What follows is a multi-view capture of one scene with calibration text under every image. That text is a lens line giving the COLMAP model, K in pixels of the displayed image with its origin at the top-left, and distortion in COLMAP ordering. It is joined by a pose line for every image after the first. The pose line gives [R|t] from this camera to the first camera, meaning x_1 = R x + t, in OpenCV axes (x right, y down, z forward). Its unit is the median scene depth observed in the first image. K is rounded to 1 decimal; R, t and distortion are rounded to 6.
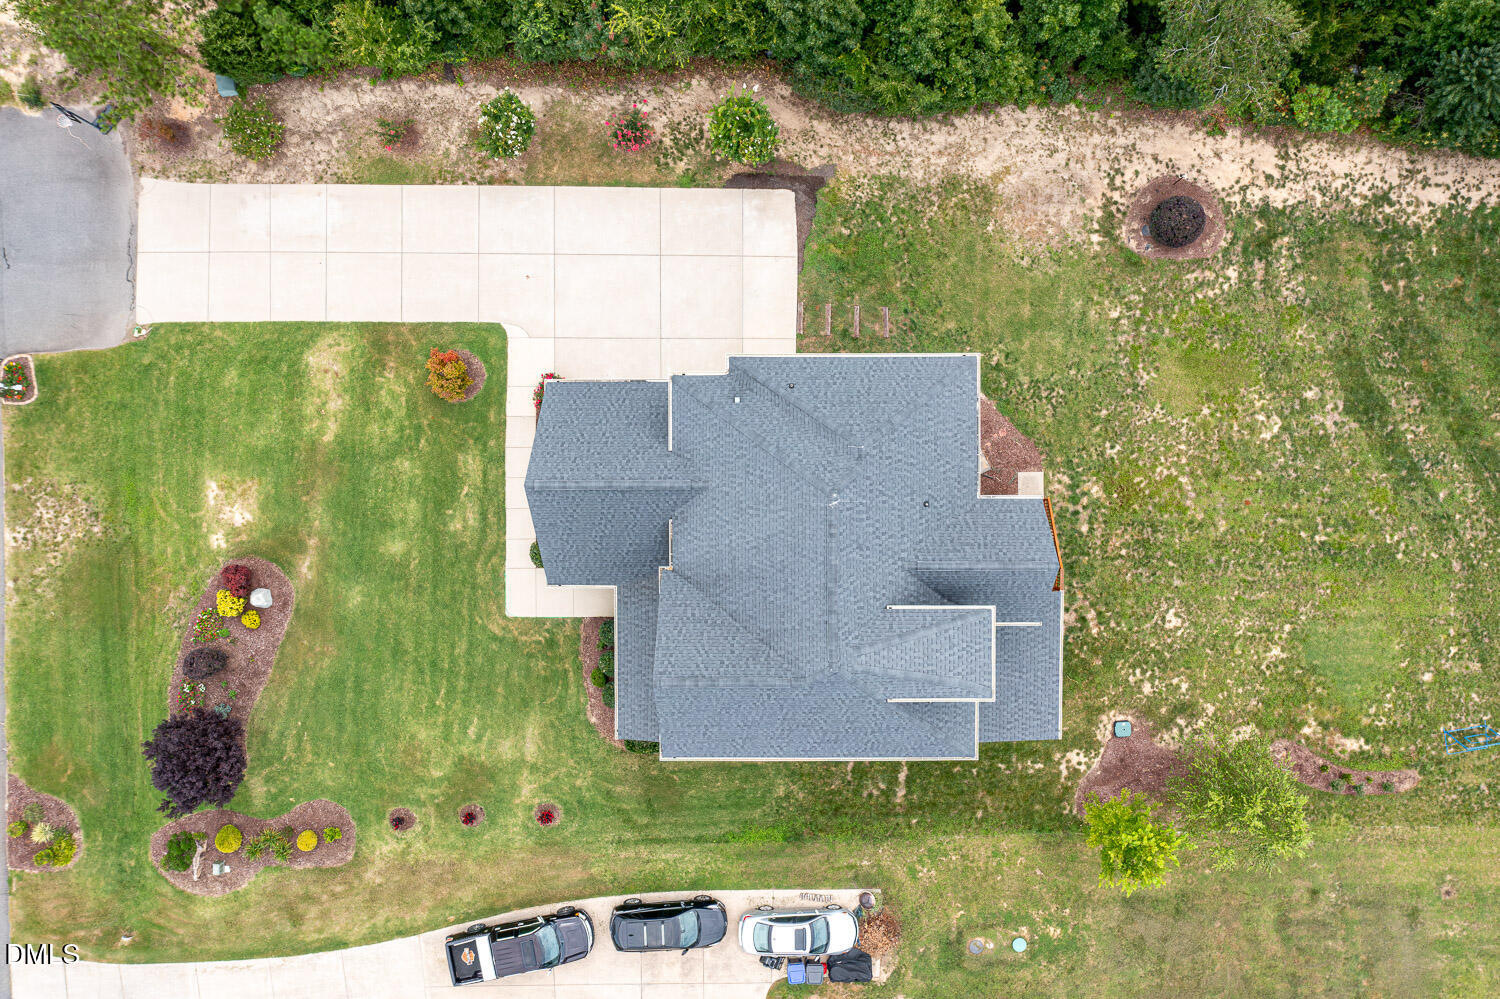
lens RADIAL K [[1187.5, 0, 746.9], [0, 1187.5, 498.6], [0, 0, 1]] dist [-0.019179, 0.009383]
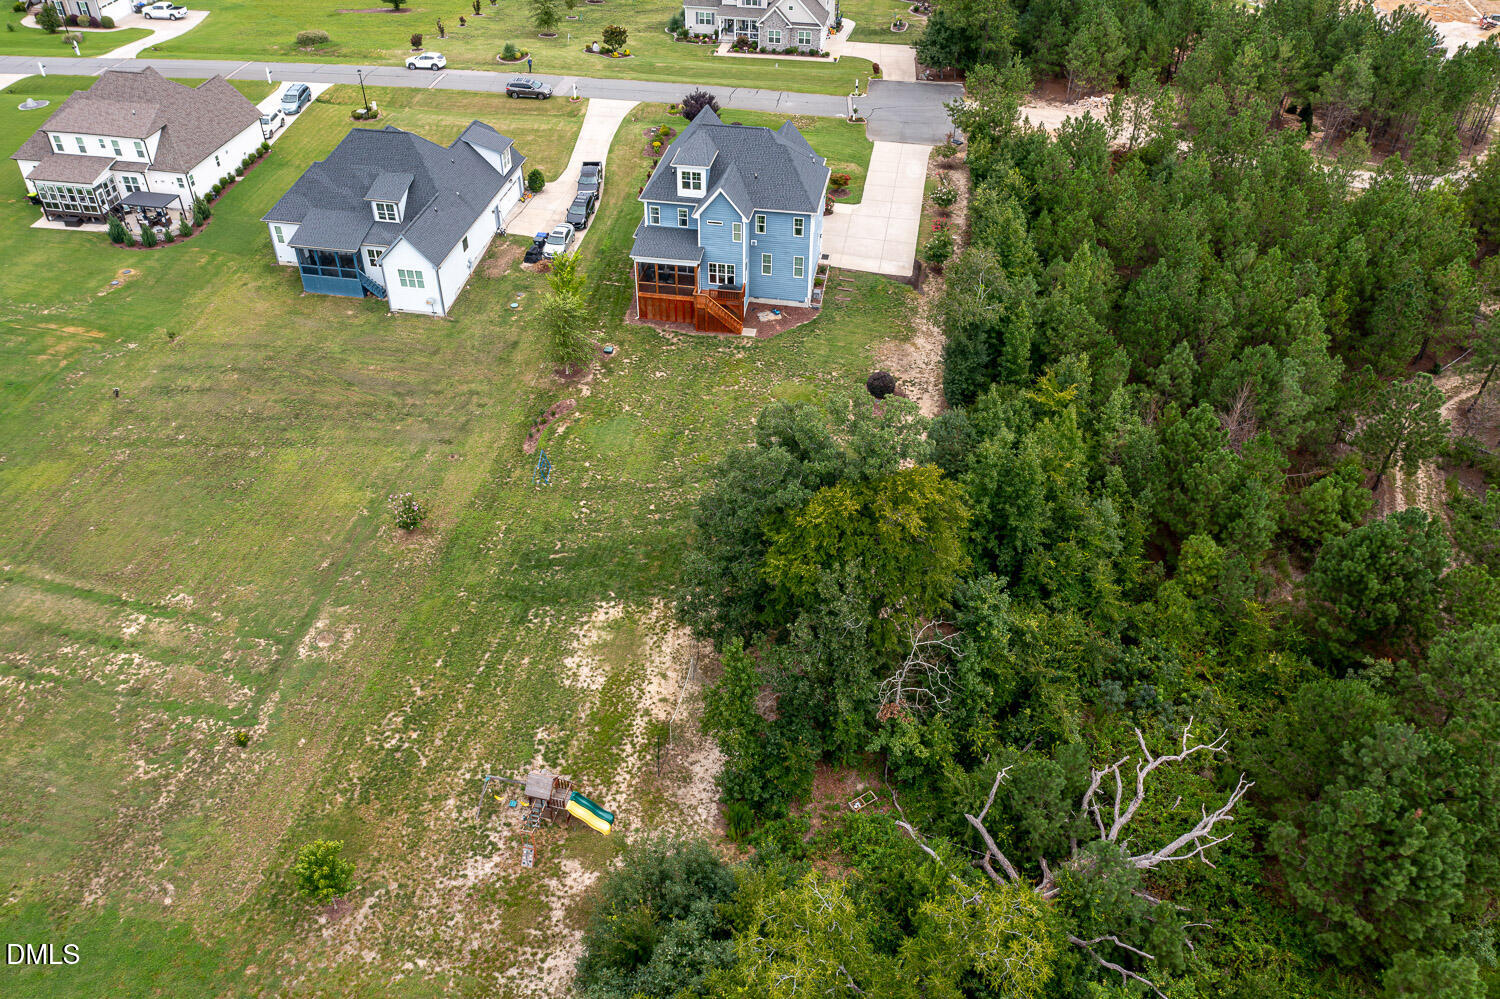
lens RADIAL K [[1187.5, 0, 746.9], [0, 1187.5, 498.6], [0, 0, 1]] dist [-0.019179, 0.009383]
pose [[-0.173797, 0.621137, -0.764188, 1.850766], [-0.984372, -0.131958, 0.116616, -0.263980], [-0.028406, 0.772513, 0.634363, 0.007700]]
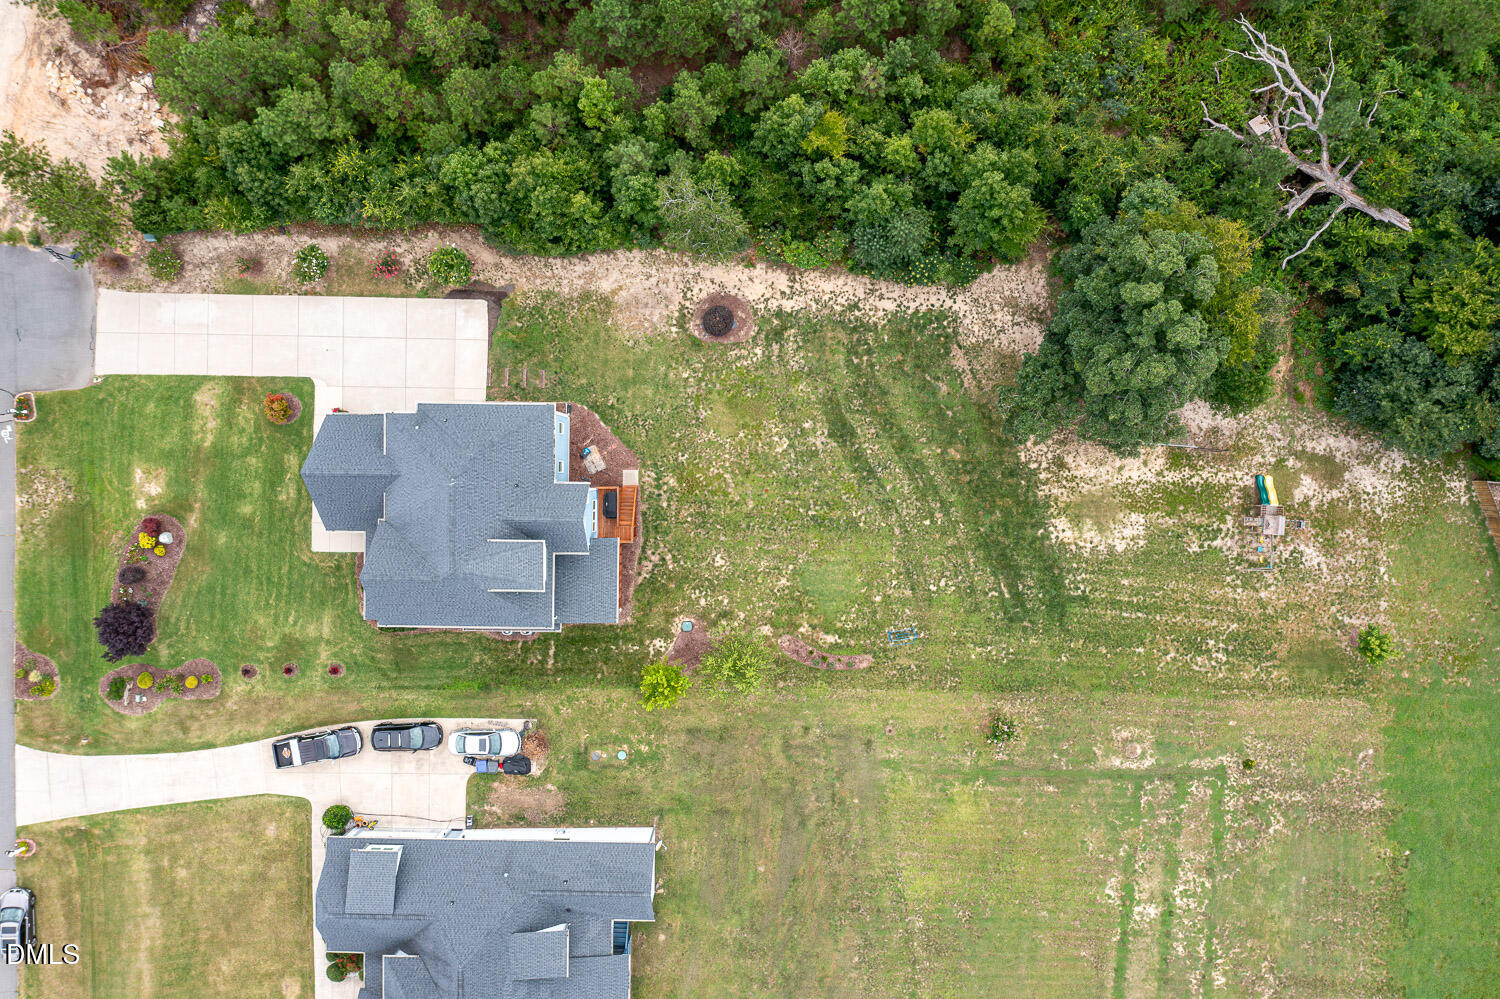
lens RADIAL K [[1187.5, 0, 746.9], [0, 1187.5, 498.6], [0, 0, 1]] dist [-0.019179, 0.009383]
pose [[0.999902, 0.013956, -0.000616, 0.404835], [-0.013955, 0.999902, 0.000800, 0.014013], [0.000627, -0.000792, 0.999999, -0.665890]]
